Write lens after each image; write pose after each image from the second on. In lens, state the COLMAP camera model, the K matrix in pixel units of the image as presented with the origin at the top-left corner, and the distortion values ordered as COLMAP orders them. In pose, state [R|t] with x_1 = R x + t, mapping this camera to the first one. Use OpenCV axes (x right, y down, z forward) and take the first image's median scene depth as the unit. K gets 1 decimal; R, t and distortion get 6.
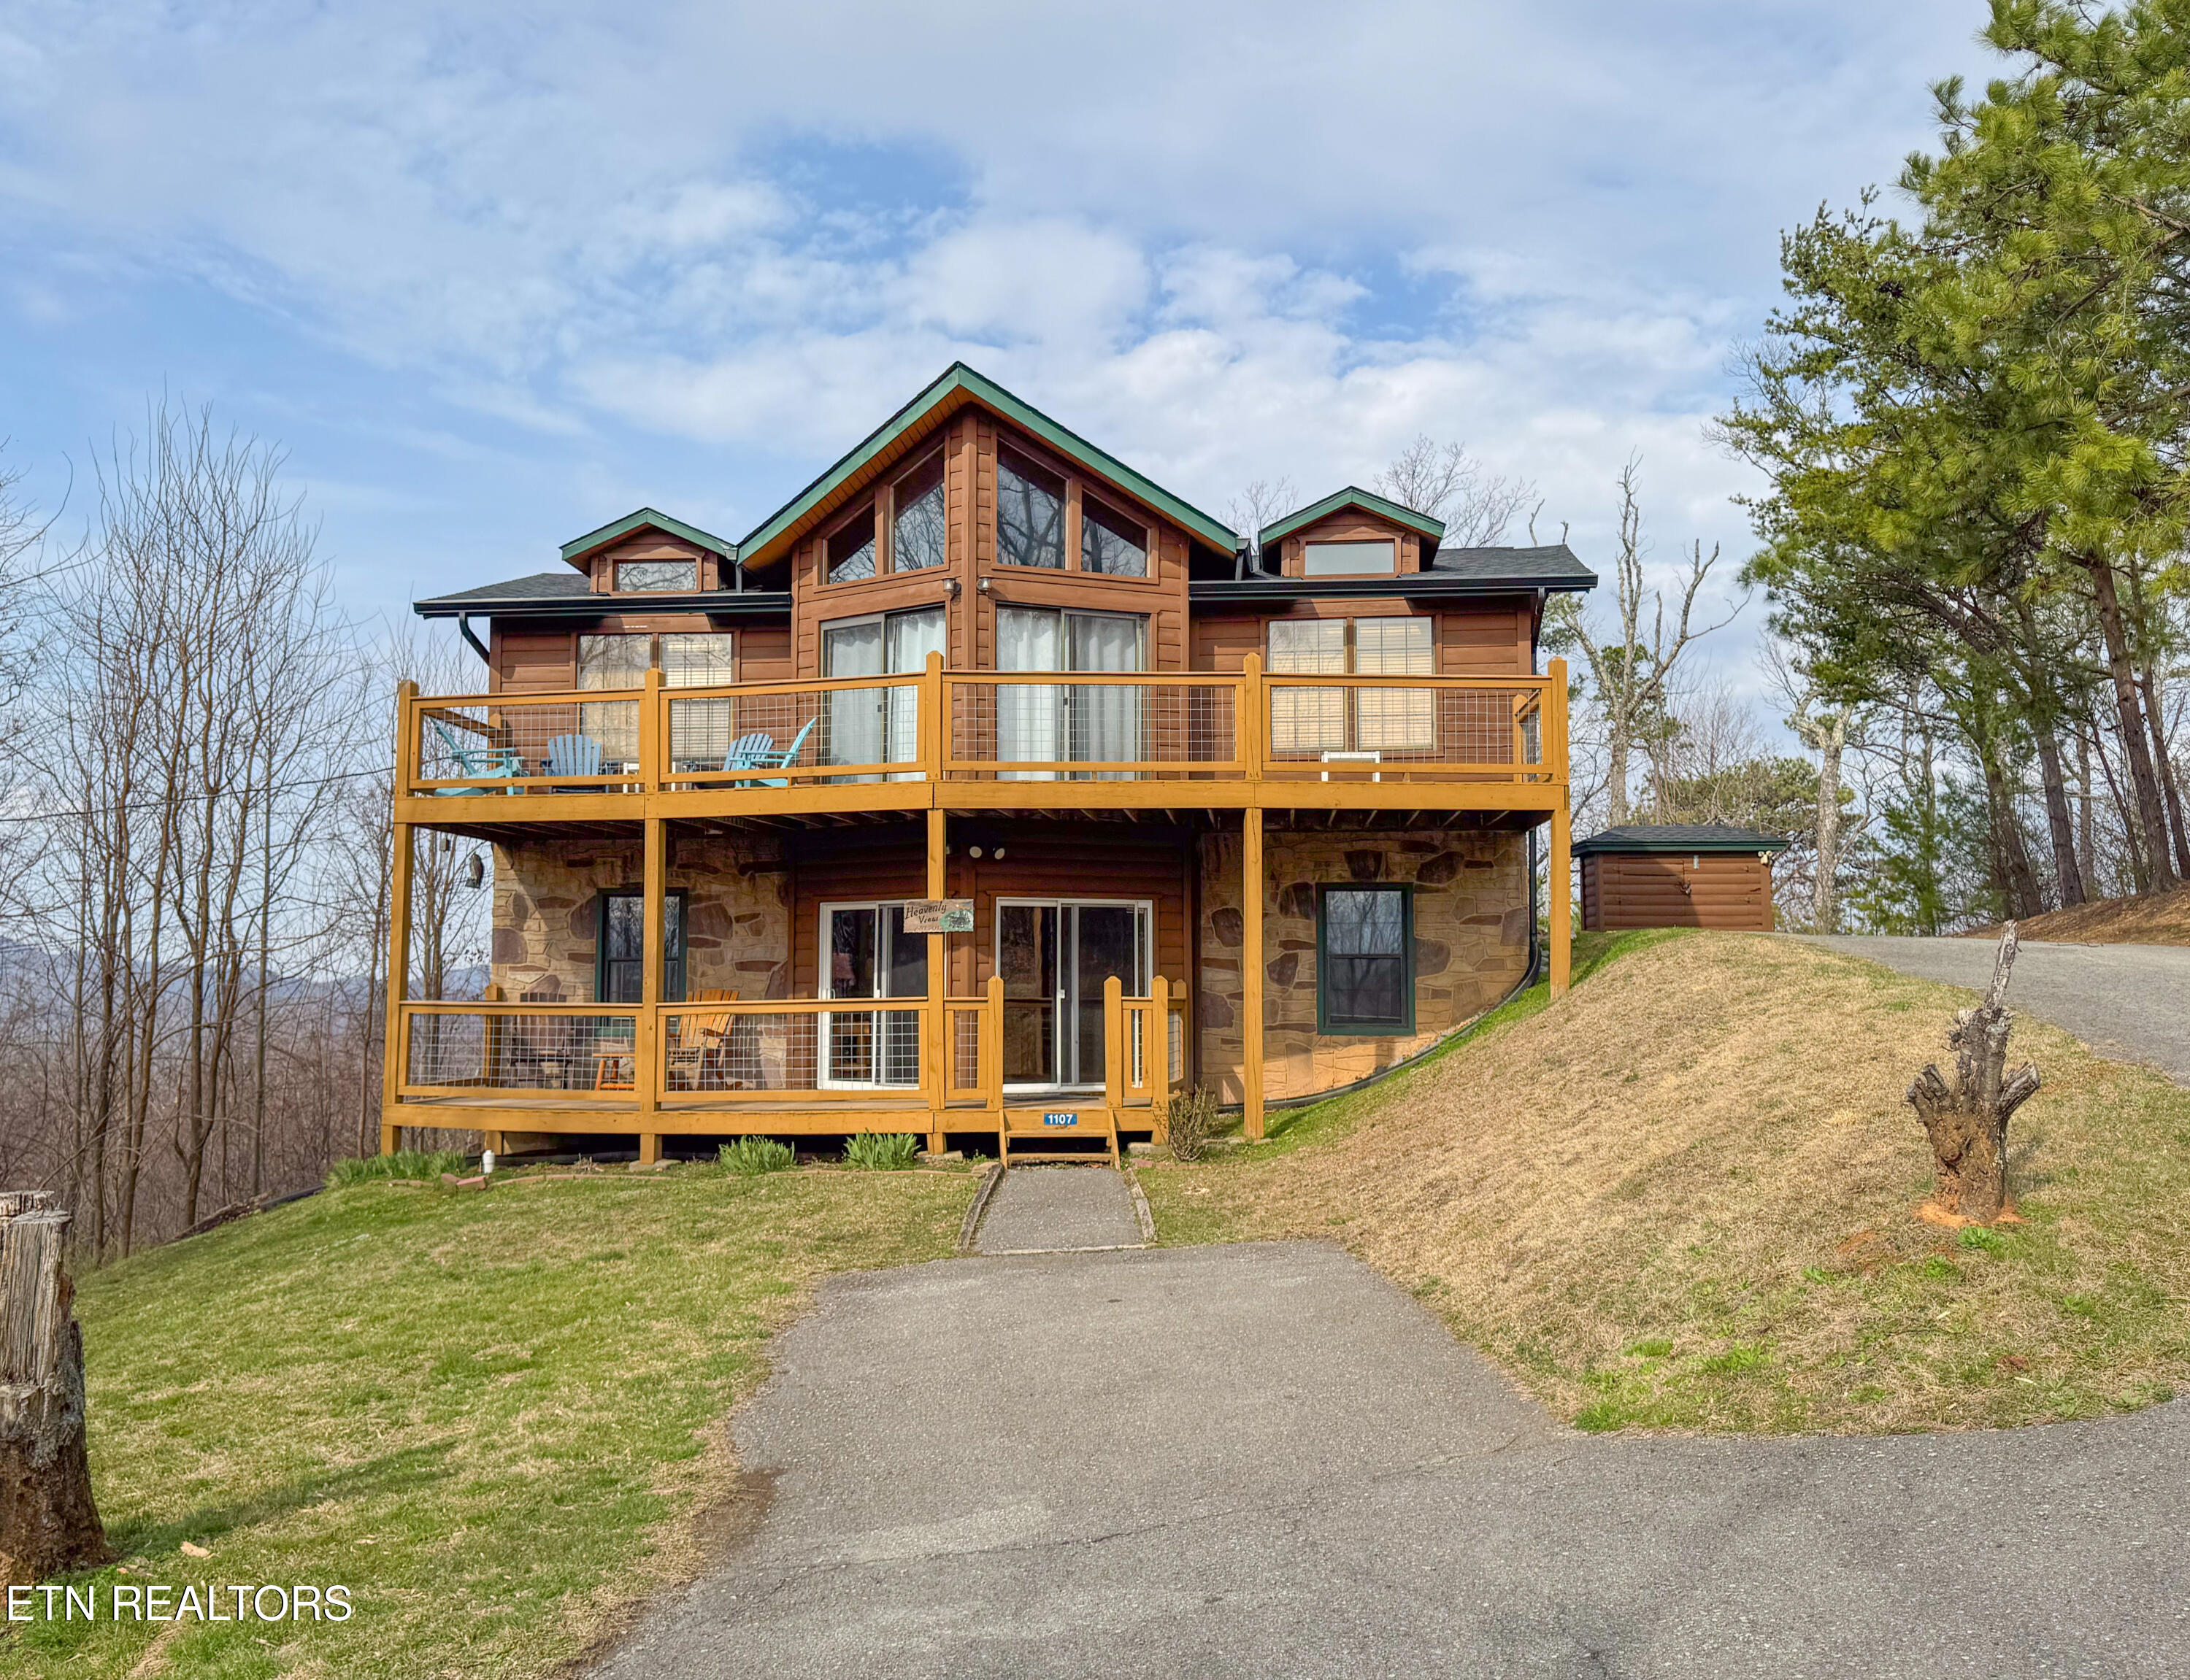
lens RADIAL K [[1866.4, 0, 1087.0], [0, 1866.4, 852.0], [0, 0, 1]] dist [0.130100, -0.206879]
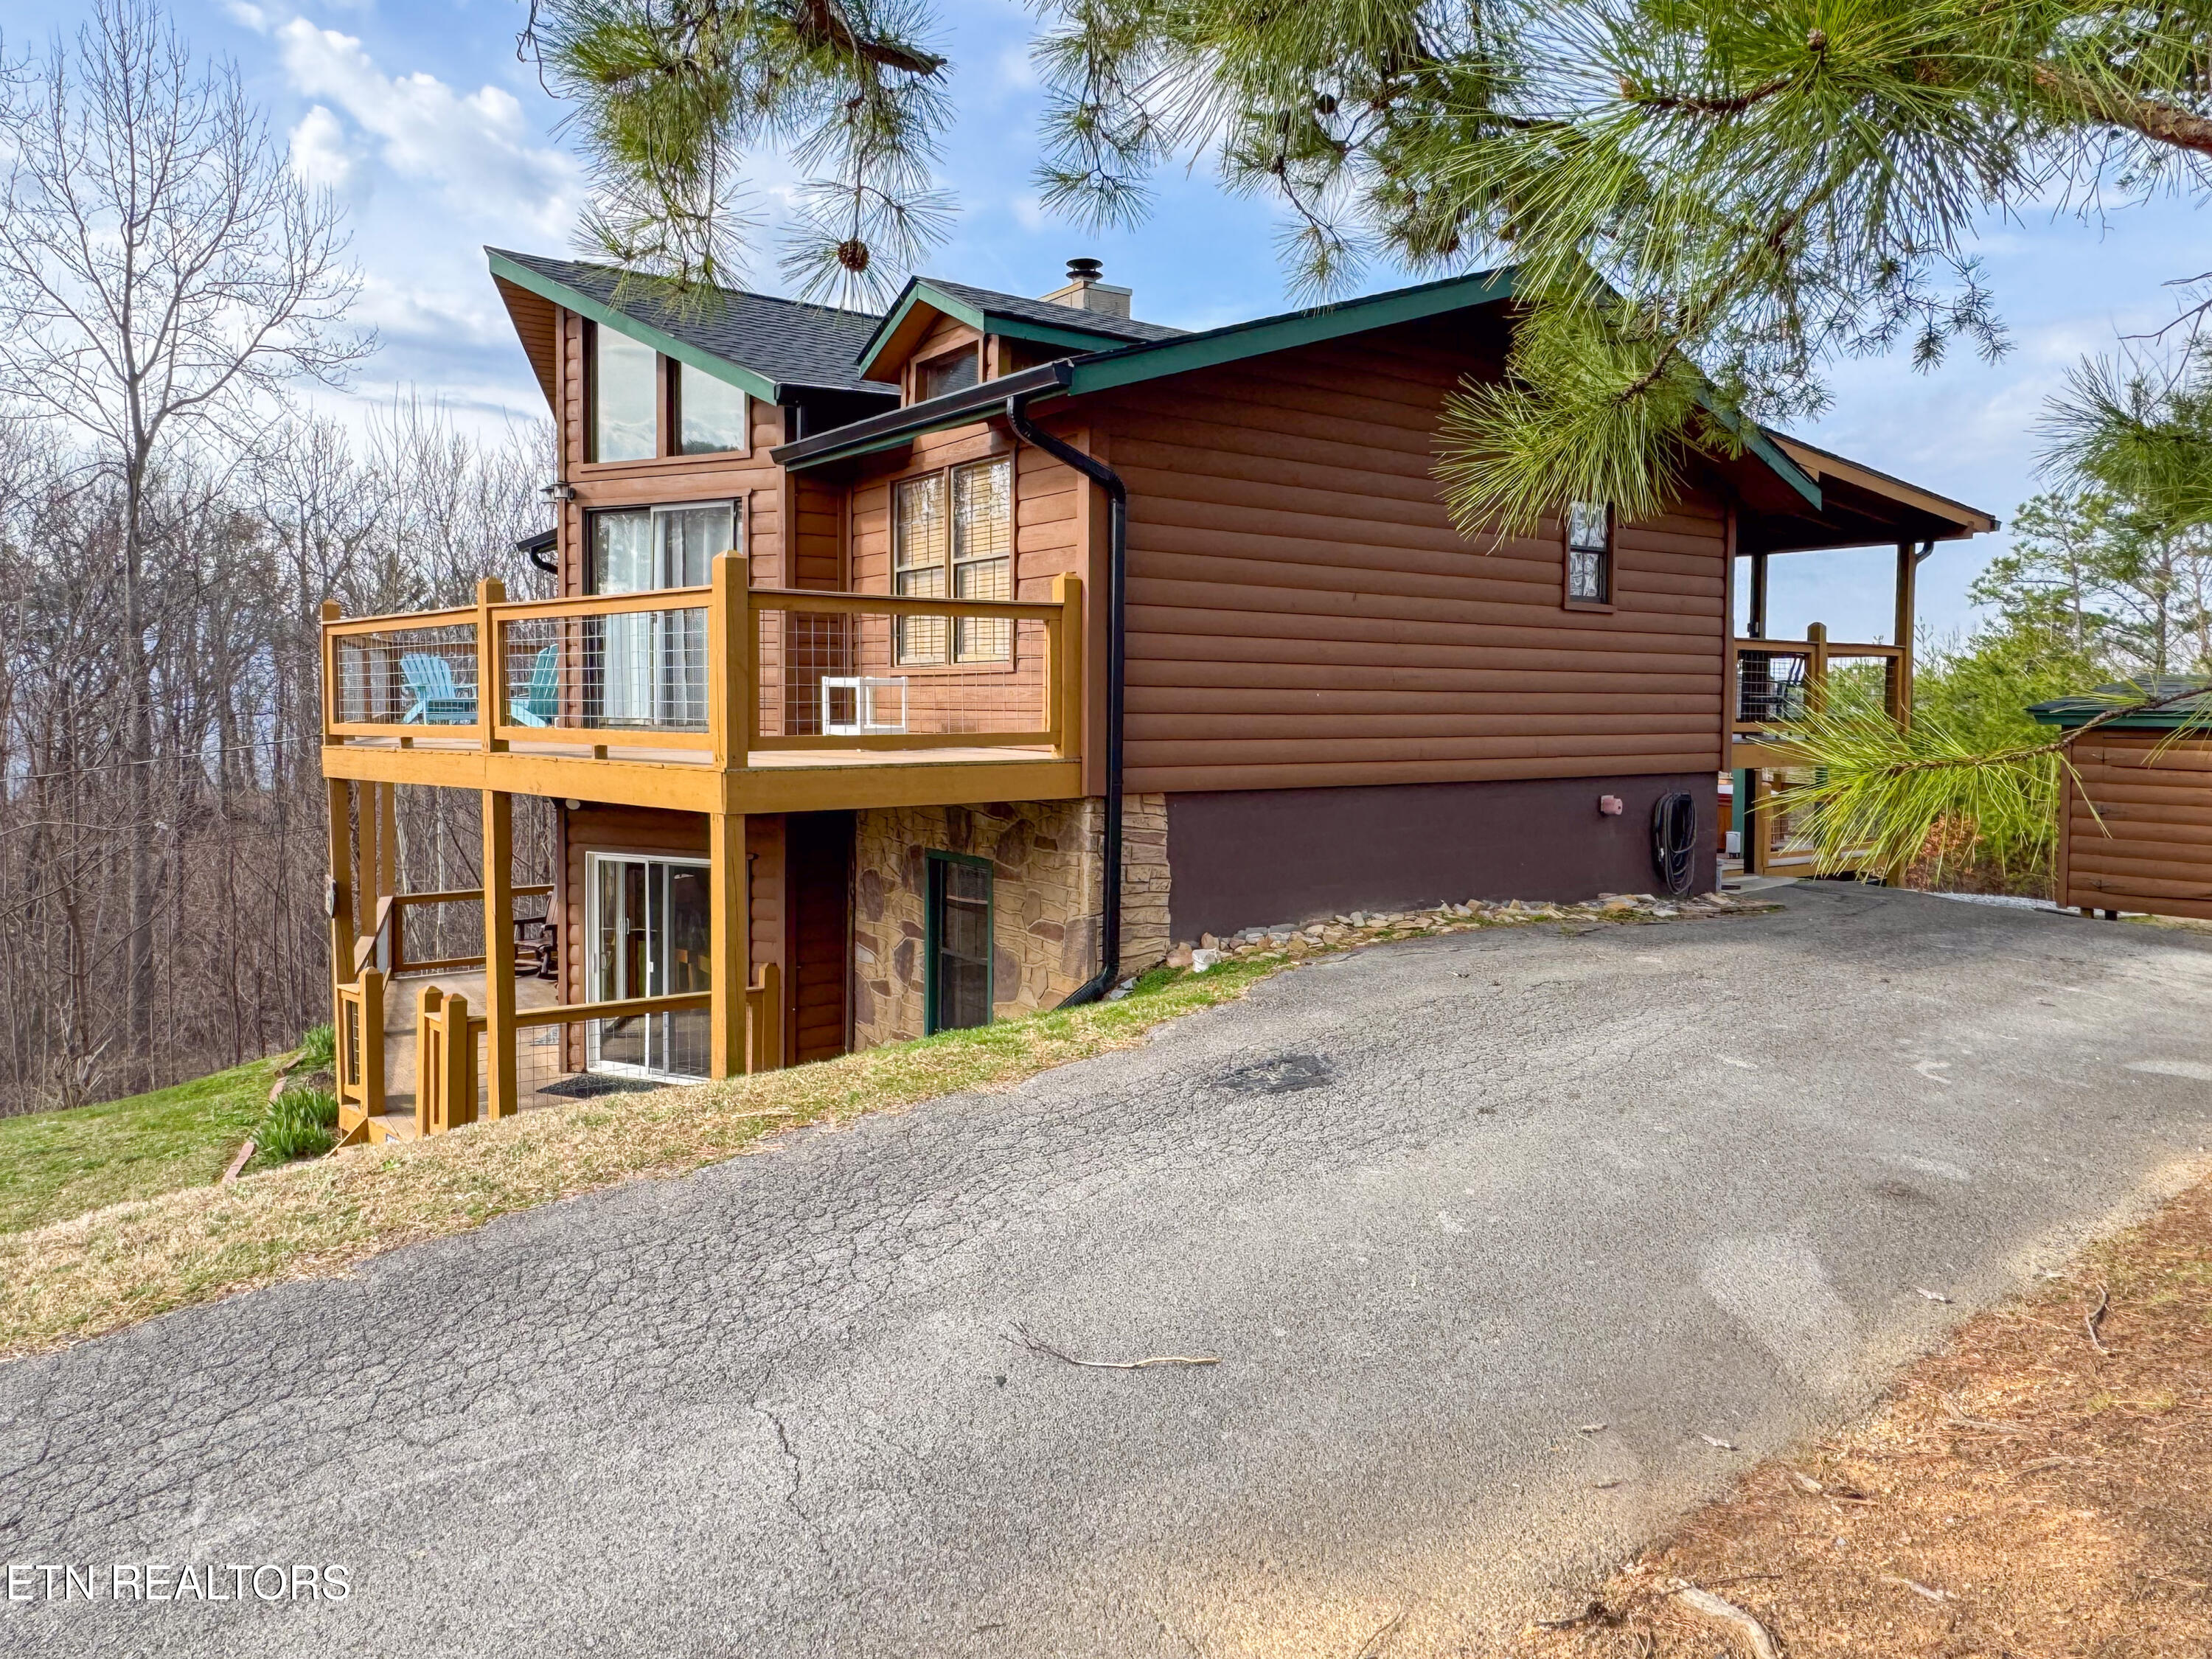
lens RADIAL K [[1462.9, 0, 1146.5], [0, 1462.9, 775.0], [0, 0, 1]] dist [-0.002087, -0.001233]
pose [[0.670909, 0.044604, -0.740197, 0.605971], [0.049656, 0.993246, 0.104861, -0.067627], [0.739875, -0.107107, 0.664163, 0.704698]]
